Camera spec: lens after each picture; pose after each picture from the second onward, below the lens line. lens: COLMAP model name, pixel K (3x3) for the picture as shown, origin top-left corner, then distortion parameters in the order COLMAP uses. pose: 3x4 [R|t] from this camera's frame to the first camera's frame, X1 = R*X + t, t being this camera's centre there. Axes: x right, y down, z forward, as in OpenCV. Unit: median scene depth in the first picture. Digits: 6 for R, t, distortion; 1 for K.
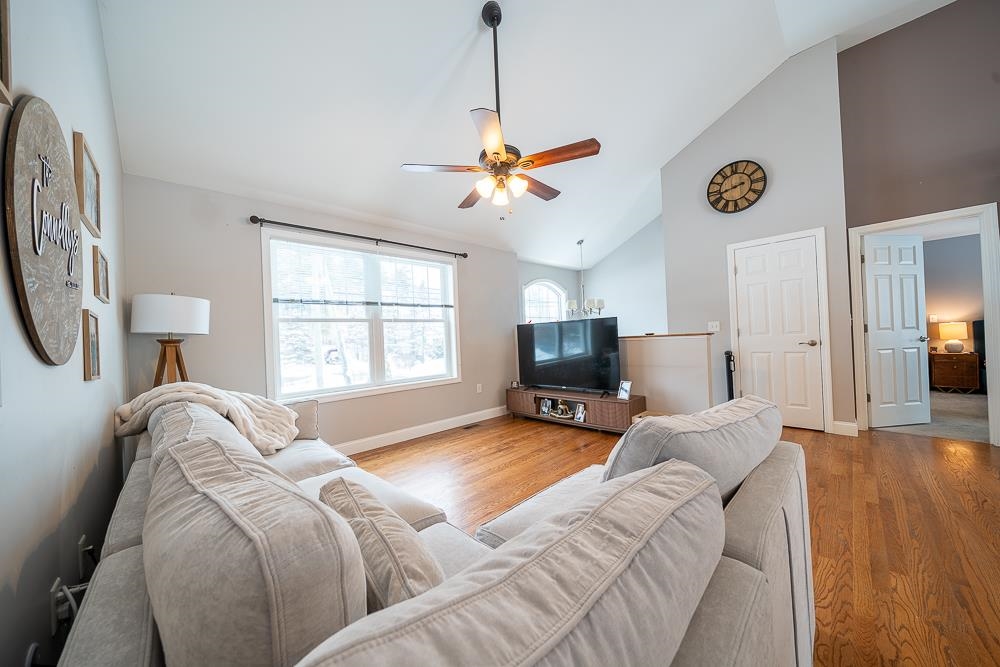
lens RADIAL K [[337.9, 0, 507.1], [0, 337.9, 332.3], [0, 0, 1]] dist [-0.008001, 0.000294]
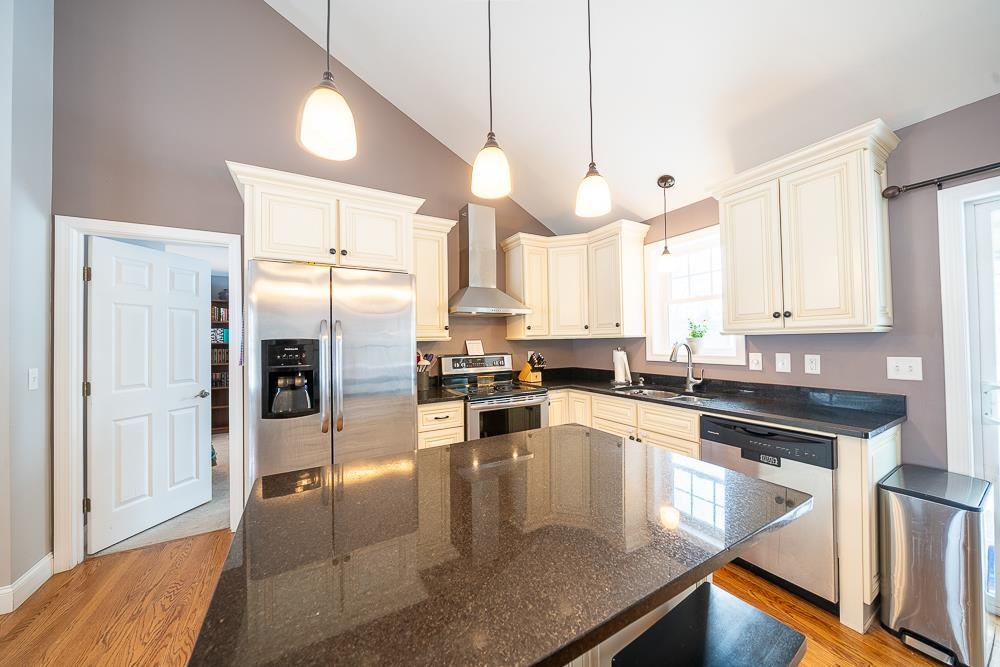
lens RADIAL K [[337.9, 0, 496.7], [0, 337.9, 336.7], [0, 0, 1]] dist [-0.008001, 0.000294]
pose [[0.263626, 0.049854, 0.963336, 0.601717], [-0.010329, 0.998752, -0.048860, -0.074538], [-0.964570, 0.002930, 0.263812, 0.112883]]
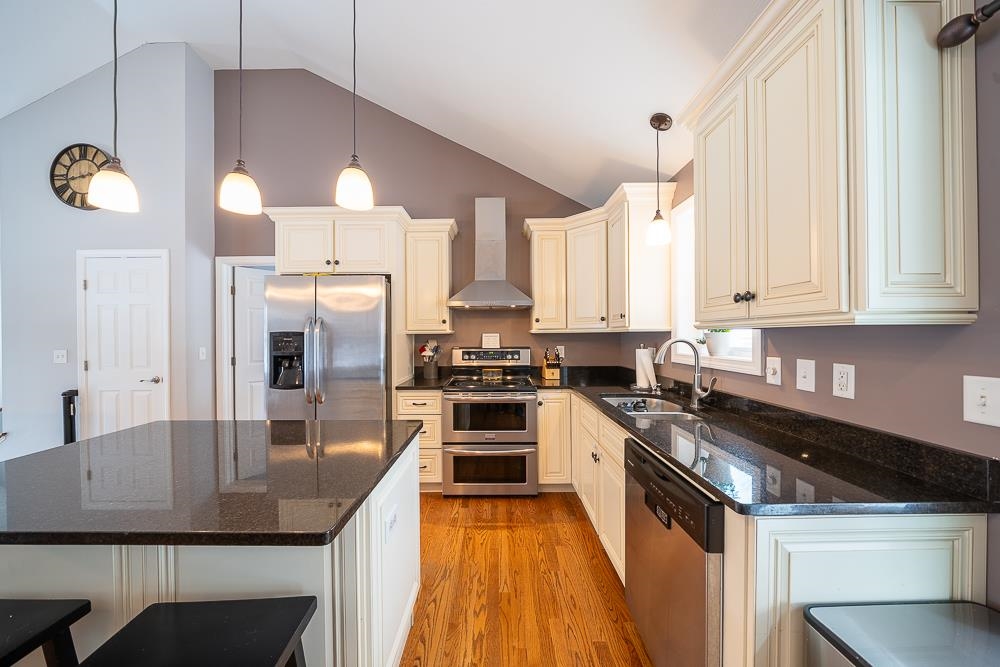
lens RADIAL K [[337.9, 0, 498.2], [0, 337.9, 334.5], [0, 0, 1]] dist [-0.008001, 0.000294]
pose [[0.704007, 0.038469, 0.709150, 0.805923], [-0.034606, 0.999204, -0.019848, -0.086870], [-0.709349, -0.010568, 0.704778, -0.212430]]
